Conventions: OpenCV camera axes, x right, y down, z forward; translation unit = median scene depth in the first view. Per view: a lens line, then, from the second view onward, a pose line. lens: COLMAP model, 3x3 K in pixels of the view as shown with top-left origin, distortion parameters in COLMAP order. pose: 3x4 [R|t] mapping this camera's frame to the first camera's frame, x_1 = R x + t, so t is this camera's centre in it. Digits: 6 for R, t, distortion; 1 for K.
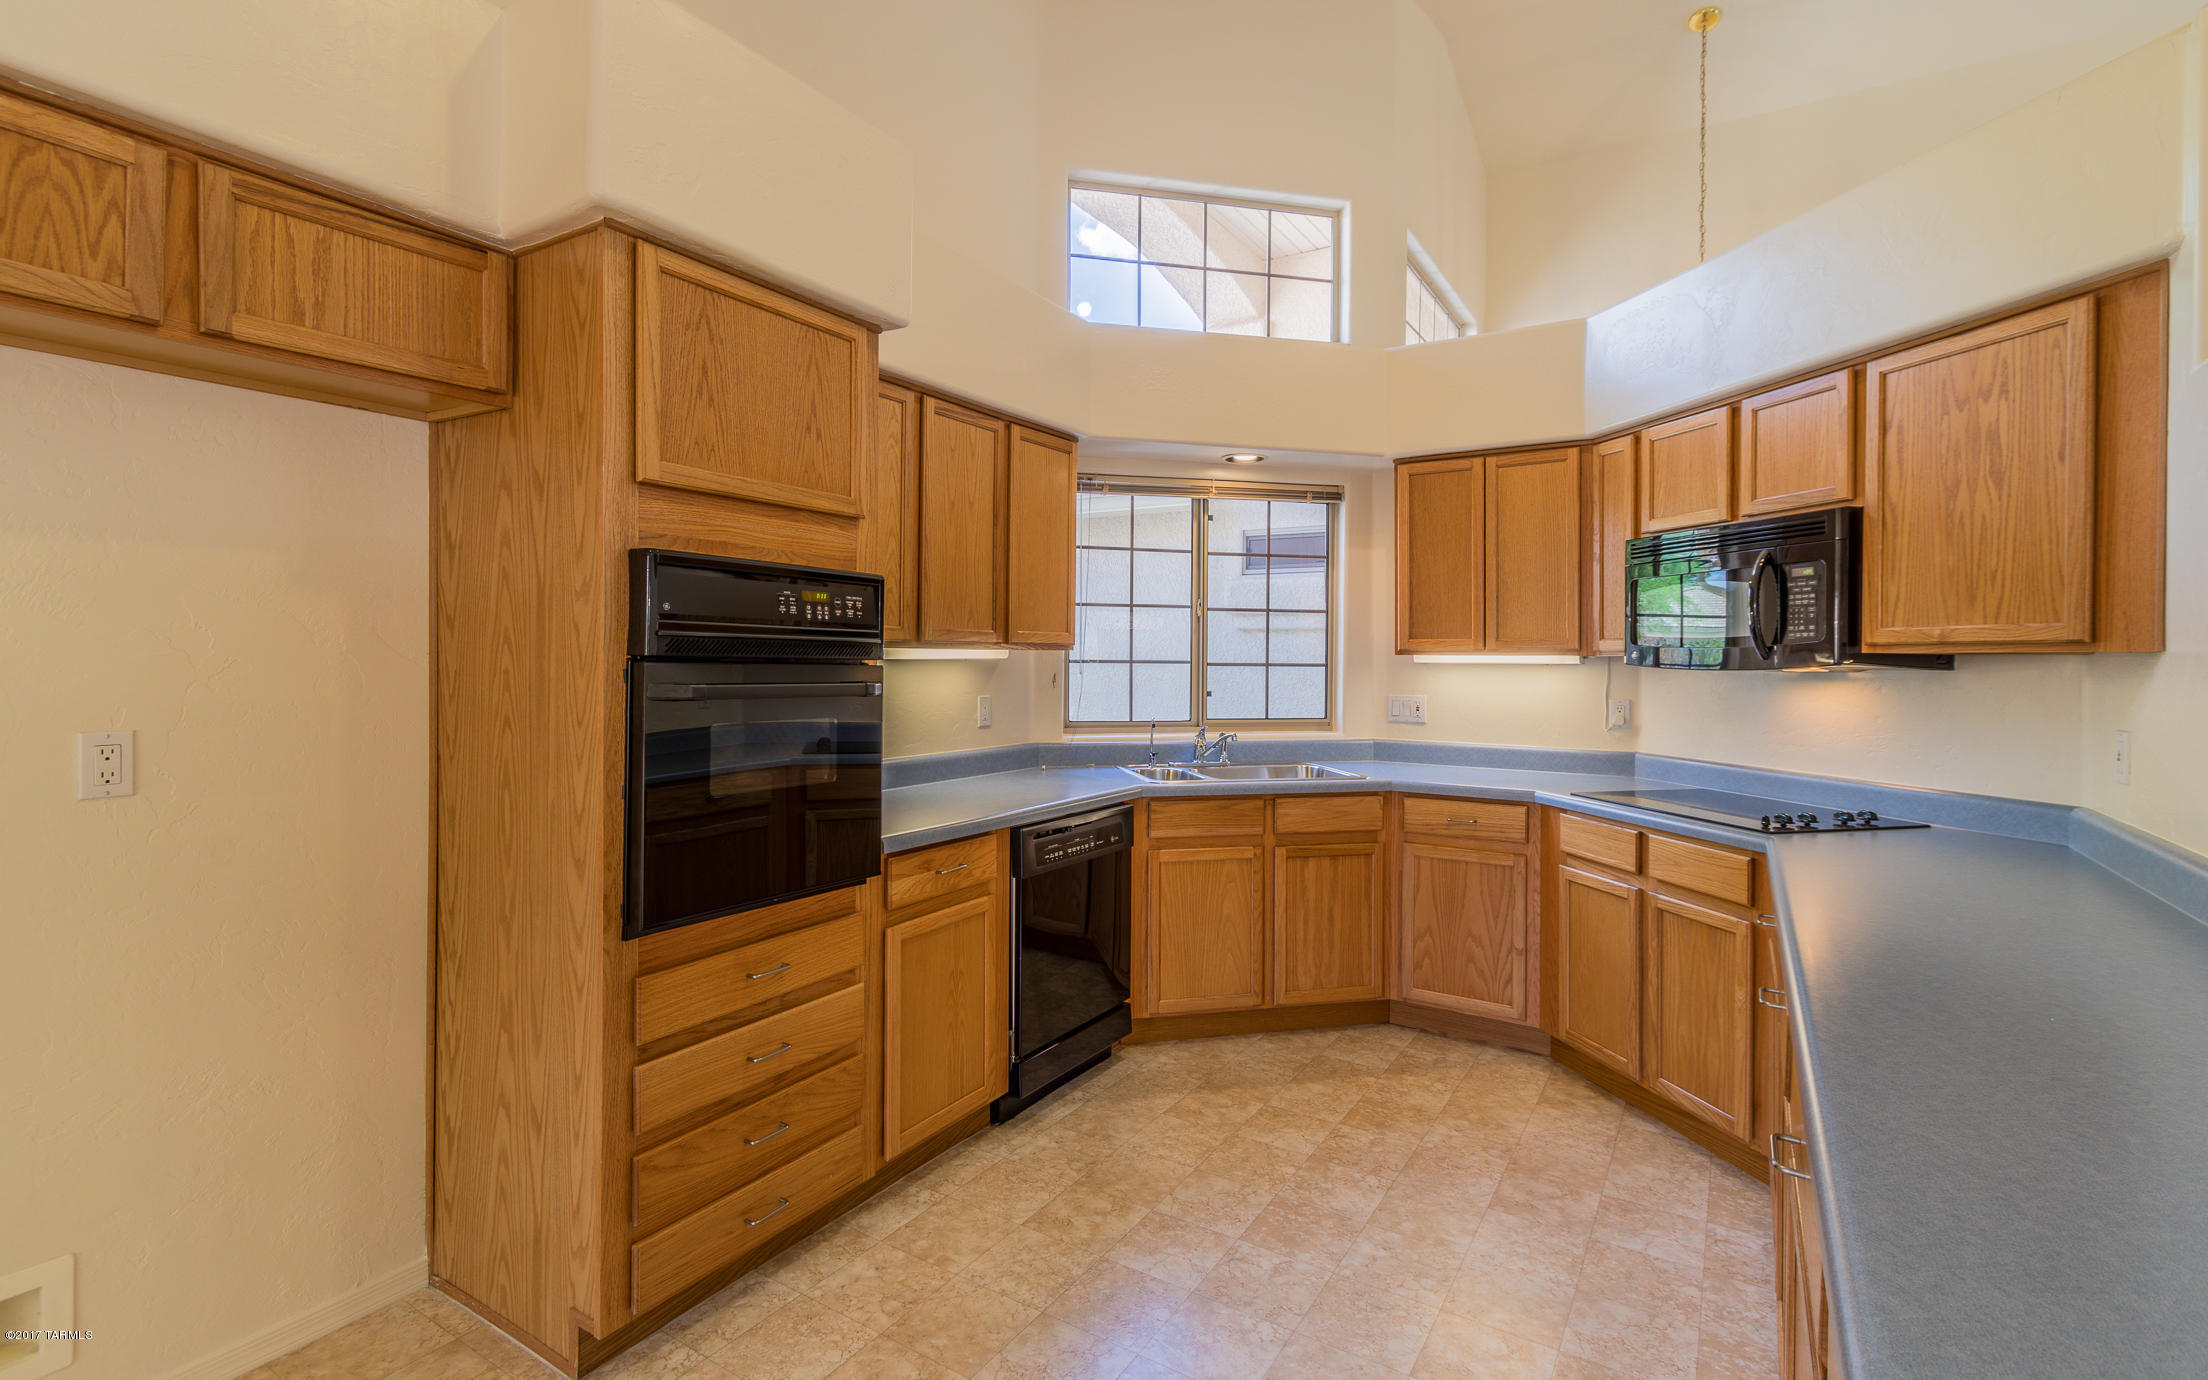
lens RADIAL K [[1013.4, 0, 1099.9], [0, 1013.4, 667.4], [0, 0, 1]] dist [0.000696, -0.000164]
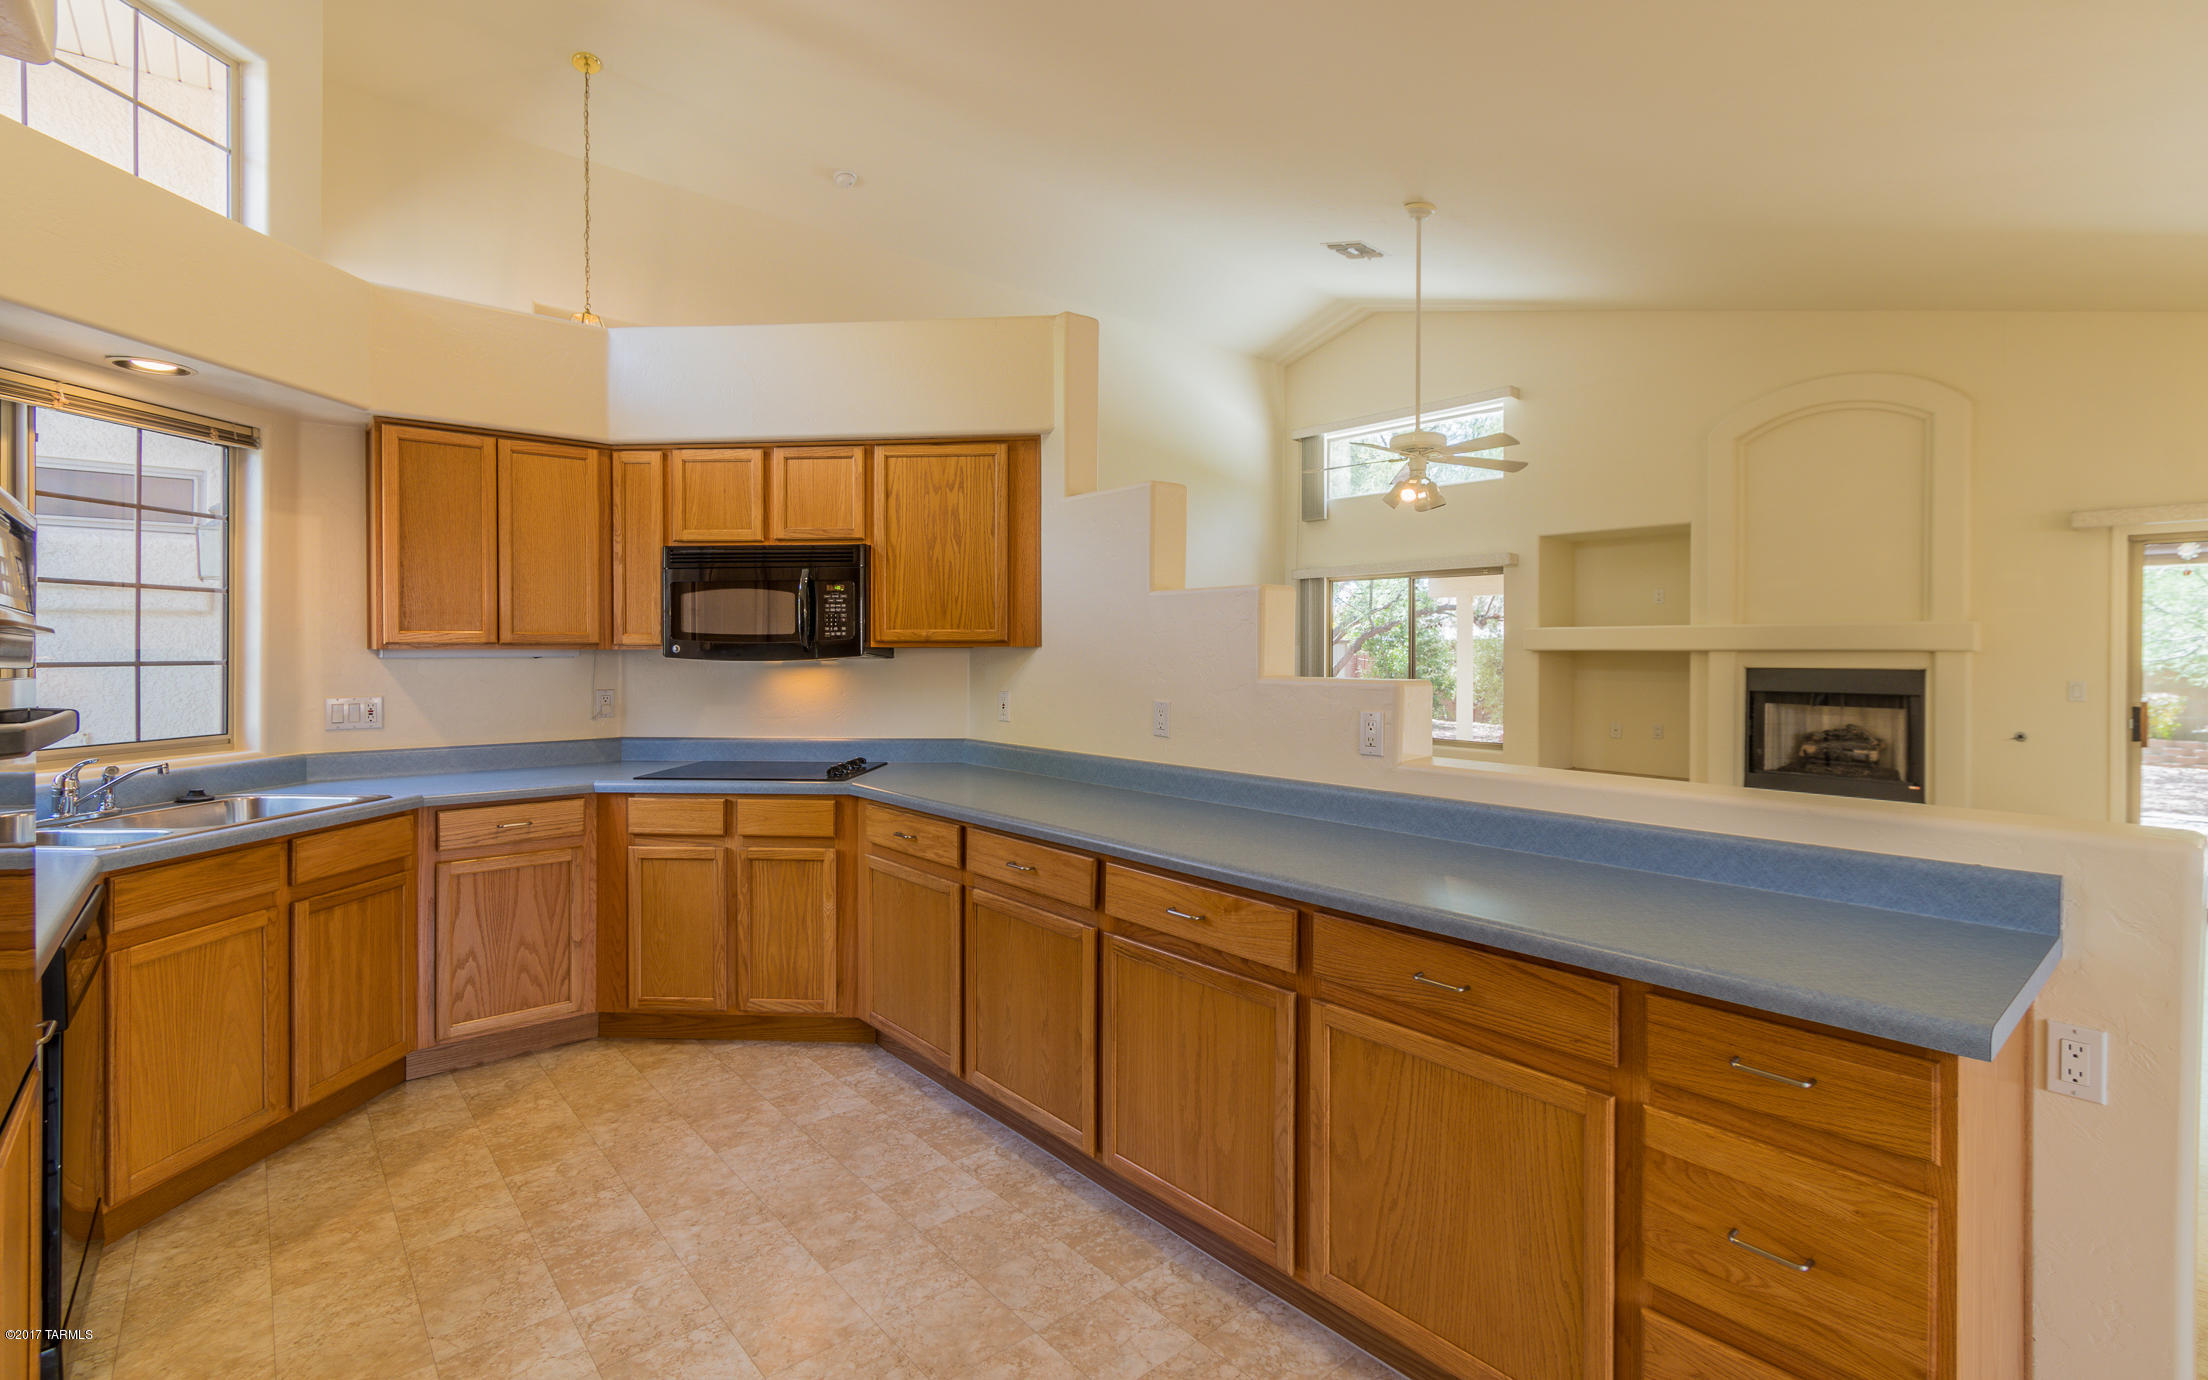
lens RADIAL K [[1021.8, 0, 1124.3], [0, 1021.8, 661.1], [0, 0, 1]] dist [0.010069, -0.000331]
pose [[0.272120, -0.018350, 0.962088, -0.424046], [0.011936, 0.999806, 0.015693, -0.009821], [-0.962189, 0.007213, 0.272286, 0.202691]]
